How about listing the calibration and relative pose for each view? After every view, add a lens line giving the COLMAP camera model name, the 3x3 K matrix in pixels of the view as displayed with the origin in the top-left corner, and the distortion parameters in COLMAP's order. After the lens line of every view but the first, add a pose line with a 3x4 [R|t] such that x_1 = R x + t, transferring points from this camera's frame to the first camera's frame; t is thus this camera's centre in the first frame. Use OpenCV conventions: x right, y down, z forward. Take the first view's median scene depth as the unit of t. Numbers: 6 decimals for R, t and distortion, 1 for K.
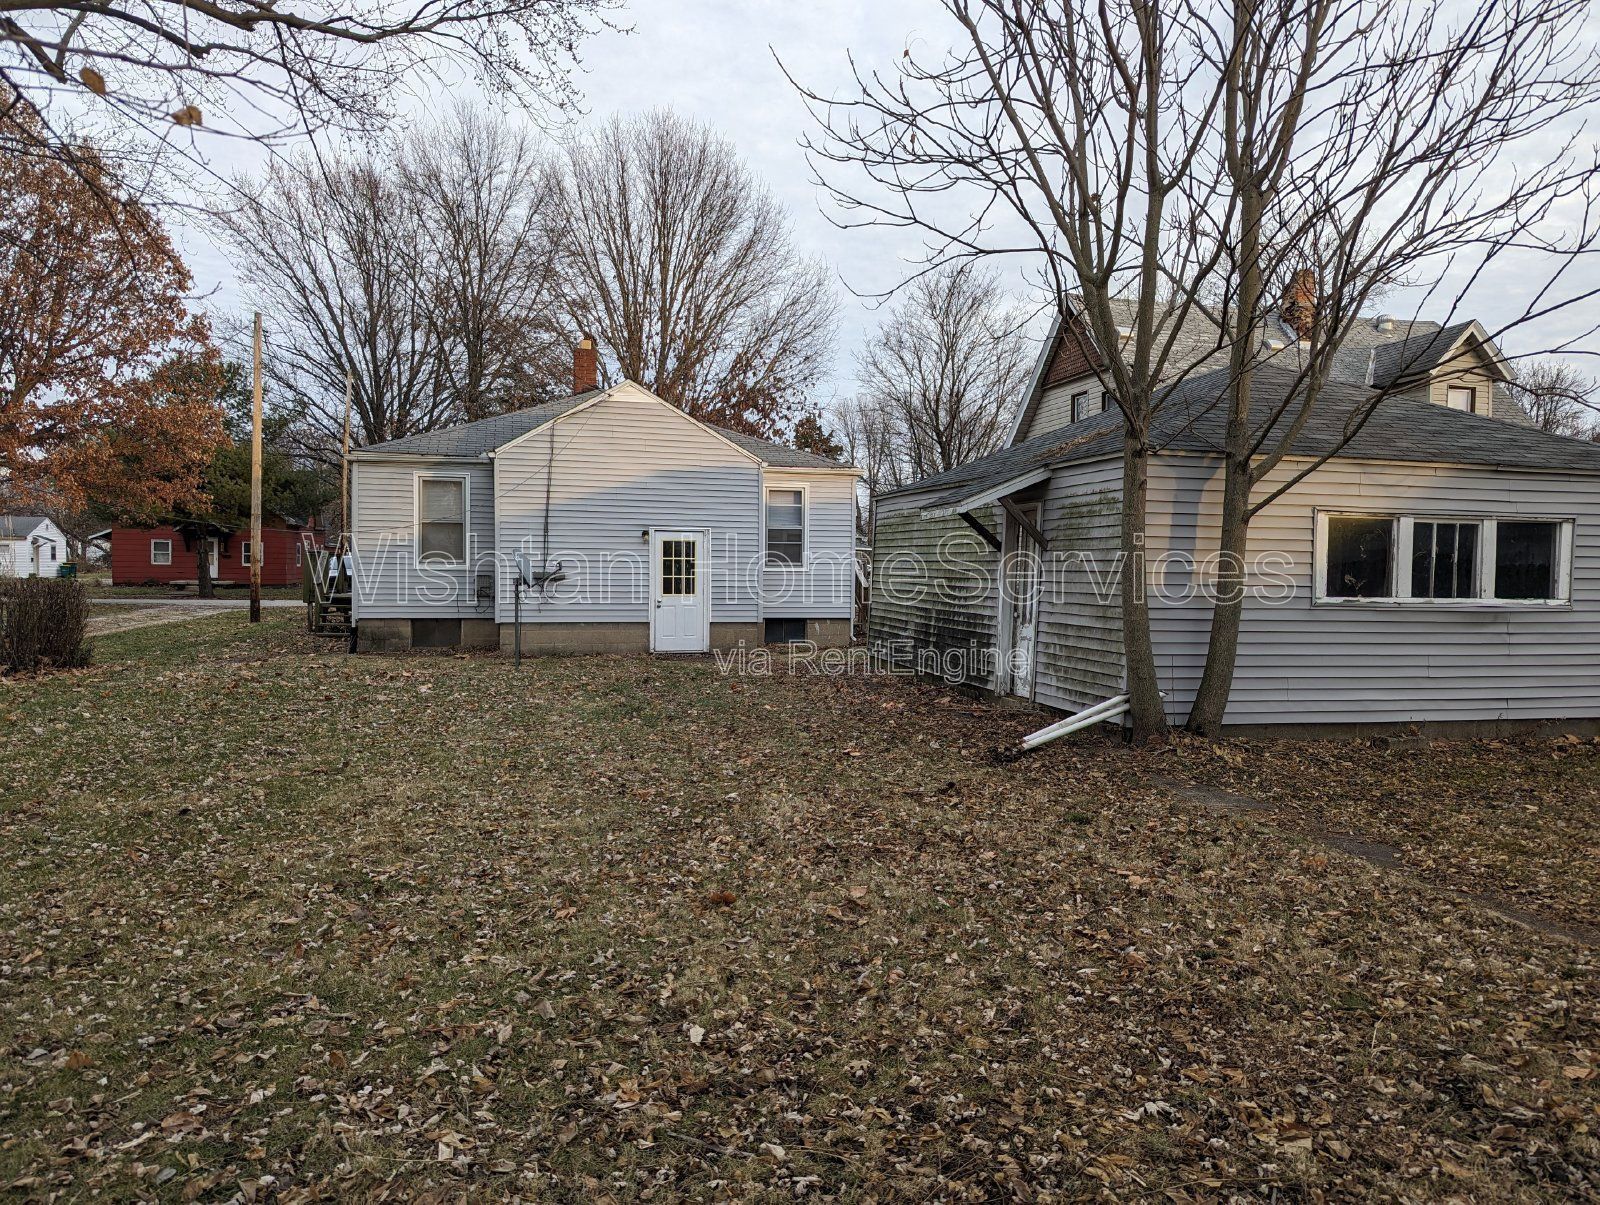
lens RADIAL K [[1132.2, 0, 800.0], [0, 1132.2, 602.5], [0, 0, 1]] dist [0.062639, -0.002038]
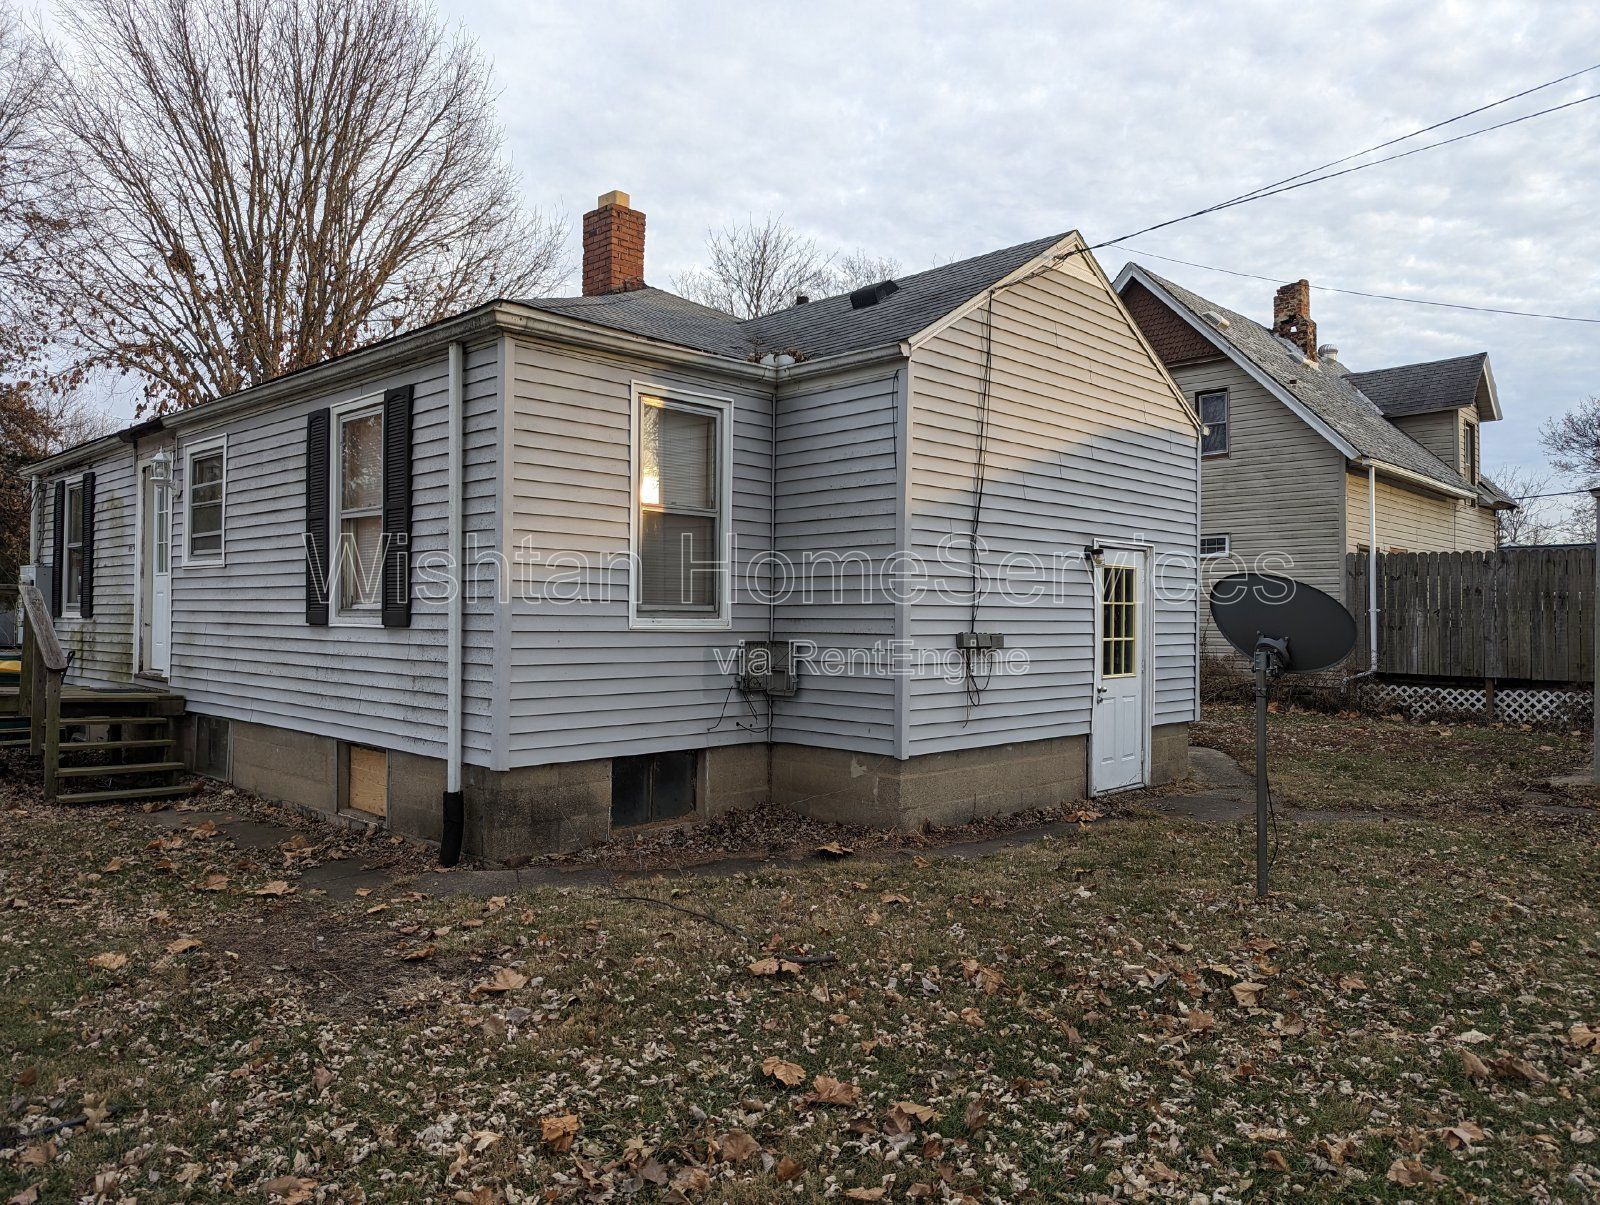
lens RADIAL K [[1132.2, 0, 800.0], [0, 1132.2, 602.5], [0, 0, 1]] dist [0.062639, -0.002038]
pose [[0.859387, -0.001792, 0.511323, -0.488199], [0.029631, 0.998488, -0.046302, -0.020070], [-0.510467, 0.054943, 0.858140, 0.639262]]
